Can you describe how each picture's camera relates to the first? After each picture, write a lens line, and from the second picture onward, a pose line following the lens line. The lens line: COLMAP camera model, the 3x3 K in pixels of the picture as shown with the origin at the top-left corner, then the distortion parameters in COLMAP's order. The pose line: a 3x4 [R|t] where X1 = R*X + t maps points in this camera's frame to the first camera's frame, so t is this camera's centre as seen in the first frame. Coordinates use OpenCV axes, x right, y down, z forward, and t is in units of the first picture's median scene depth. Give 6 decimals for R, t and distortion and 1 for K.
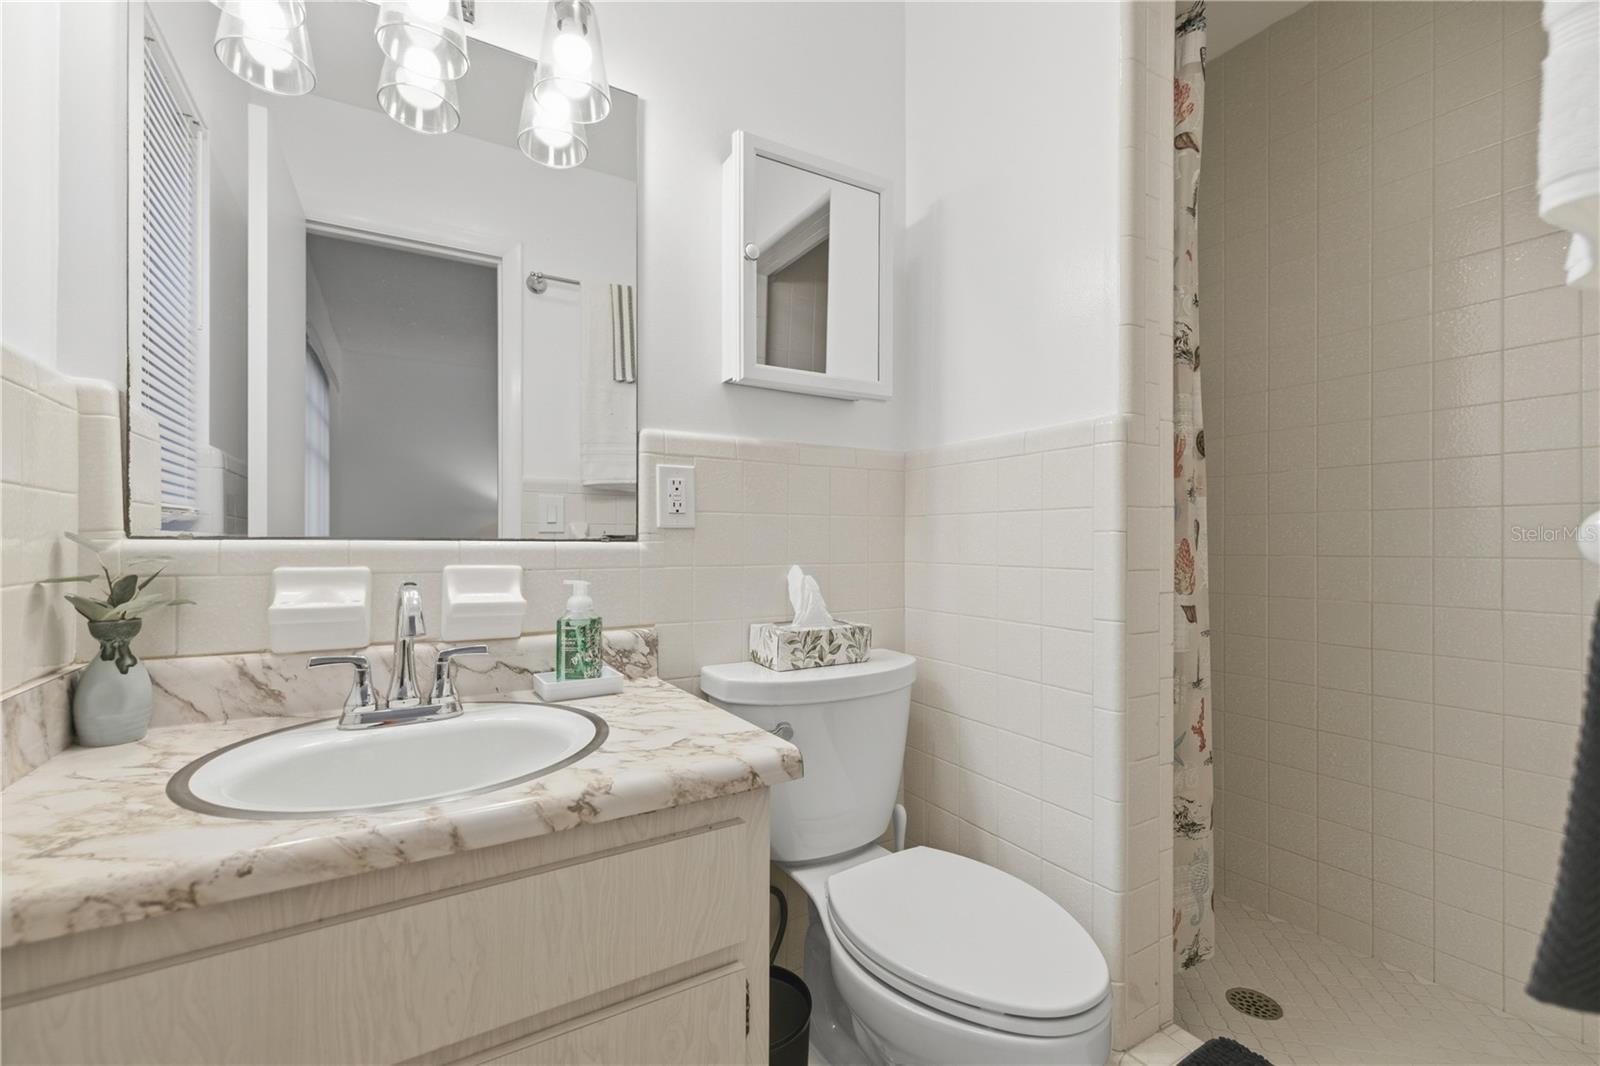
lens RADIAL K [[681.0, 0, 798.8], [0, 681.0, 532.9], [0, 0, 1]] dist [0.001913, 0.000304]
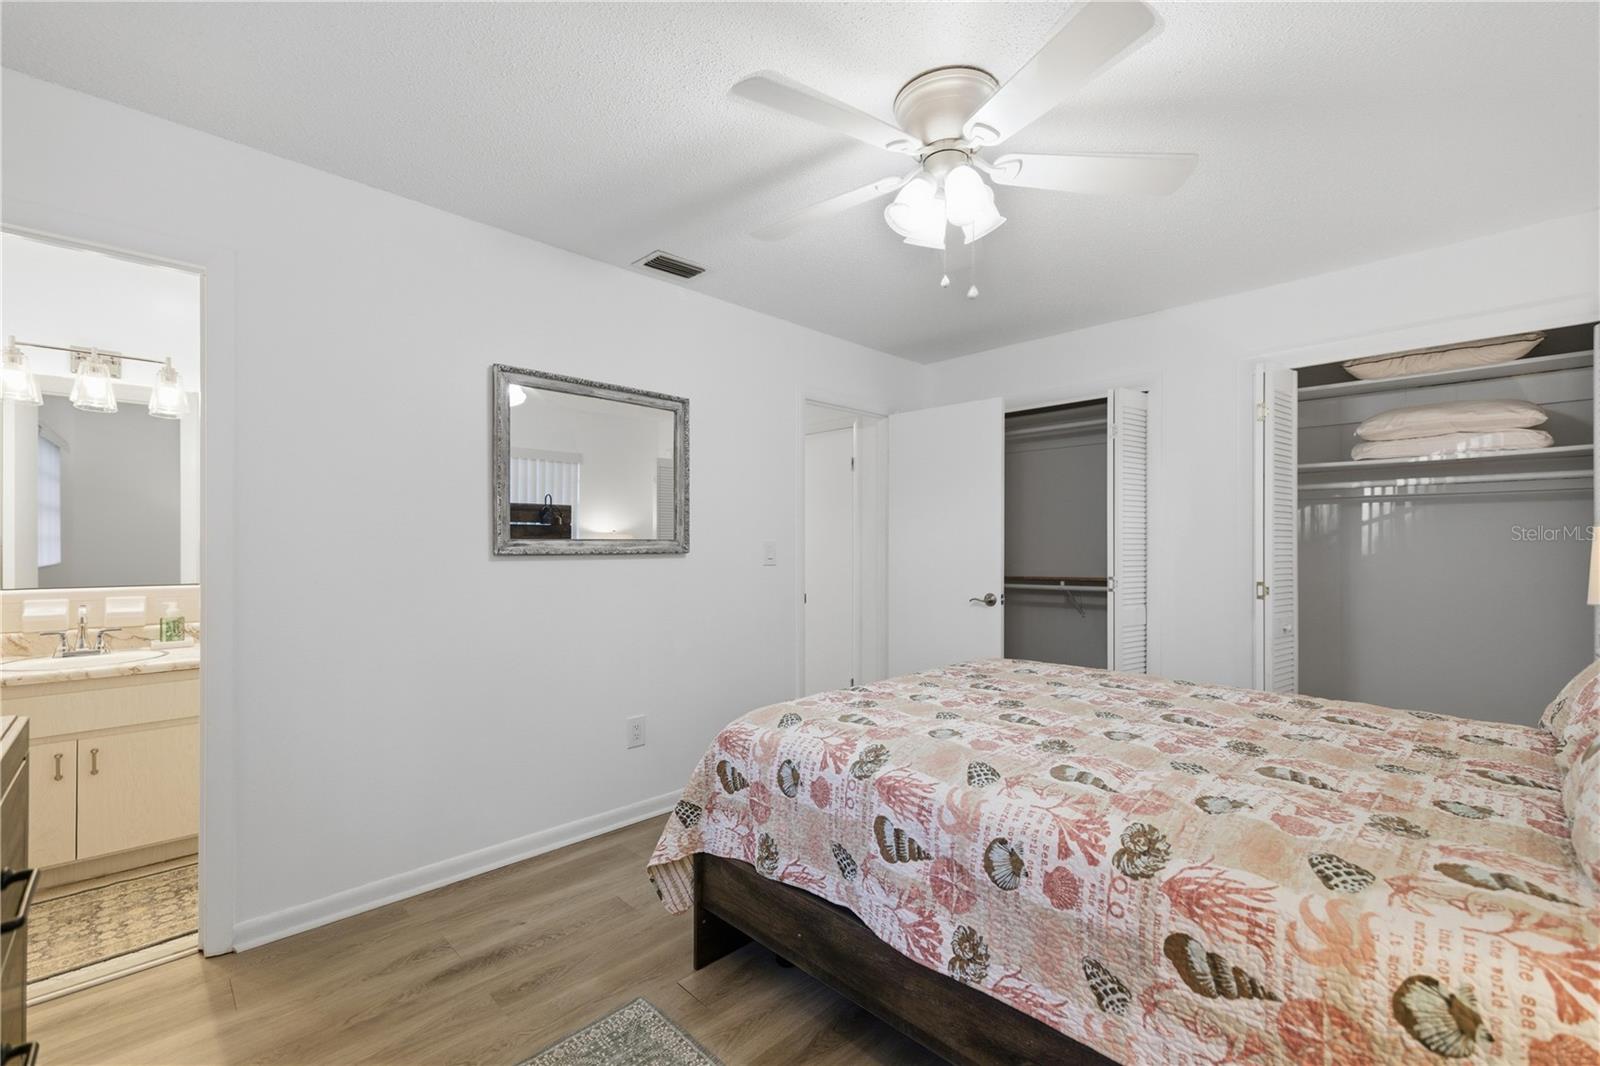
lens RADIAL K [[681.0, 0, 801.4], [0, 681.0, 535.5], [0, 0, 1]] dist [0.001913, 0.000304]
pose [[0.977147, 0.002087, 0.212554, 1.594590], [-0.001541, 0.999995, -0.002735, -0.195009], [-0.212559, 0.002345, 0.977145, -2.204293]]
